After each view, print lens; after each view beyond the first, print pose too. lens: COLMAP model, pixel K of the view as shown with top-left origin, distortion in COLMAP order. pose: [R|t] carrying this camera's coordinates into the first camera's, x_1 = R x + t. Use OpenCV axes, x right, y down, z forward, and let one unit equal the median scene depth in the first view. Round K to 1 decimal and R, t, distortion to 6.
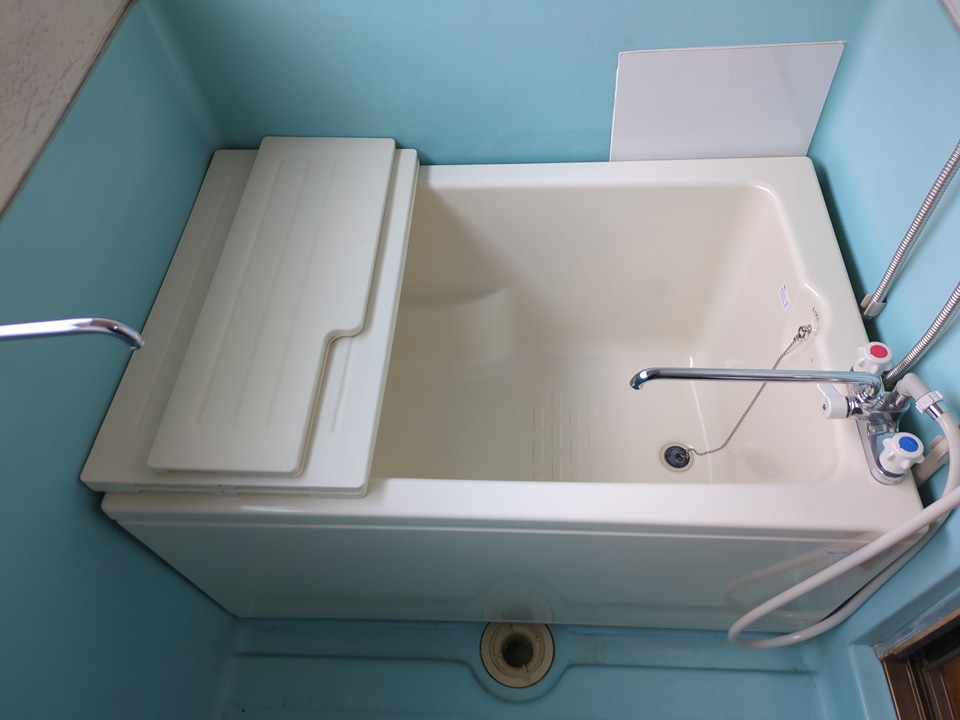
lens RADIAL K [[708.9, 0, 475.8], [0, 708.9, 348.1], [0, 0, 1]] dist [0.023884, -0.003933]
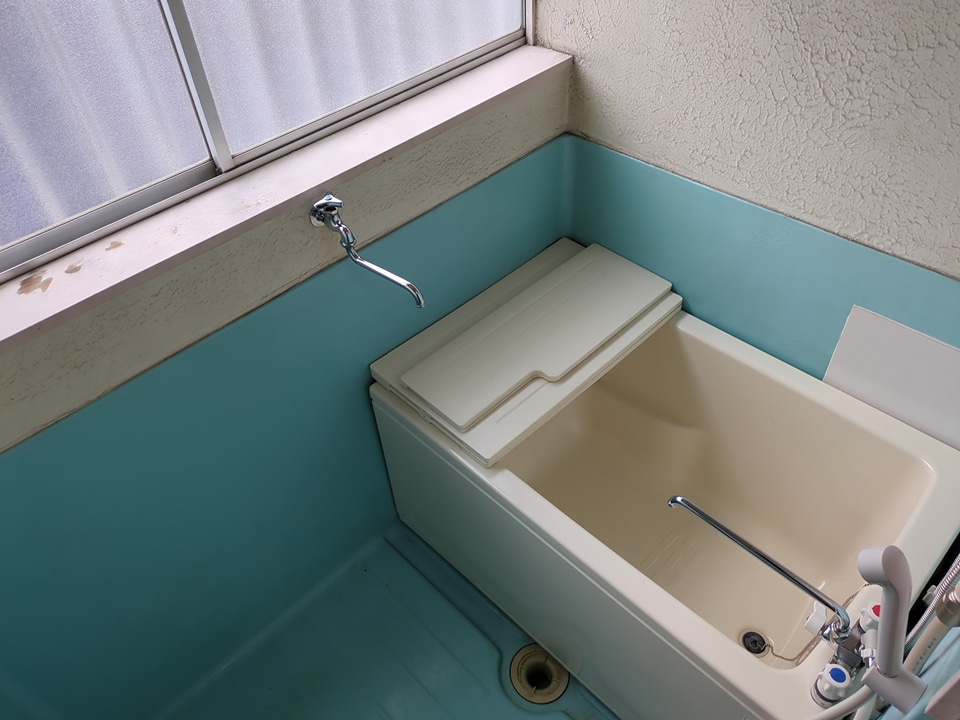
lens RADIAL K [[708.9, 0, 475.8], [0, 708.9, 348.1], [0, 0, 1]] dist [0.023884, -0.003933]
pose [[0.738302, 0.488022, -0.465558, 0.294992], [-0.546372, 0.837465, 0.011415, -0.006741], [0.395459, 0.245940, 0.884944, -0.299414]]
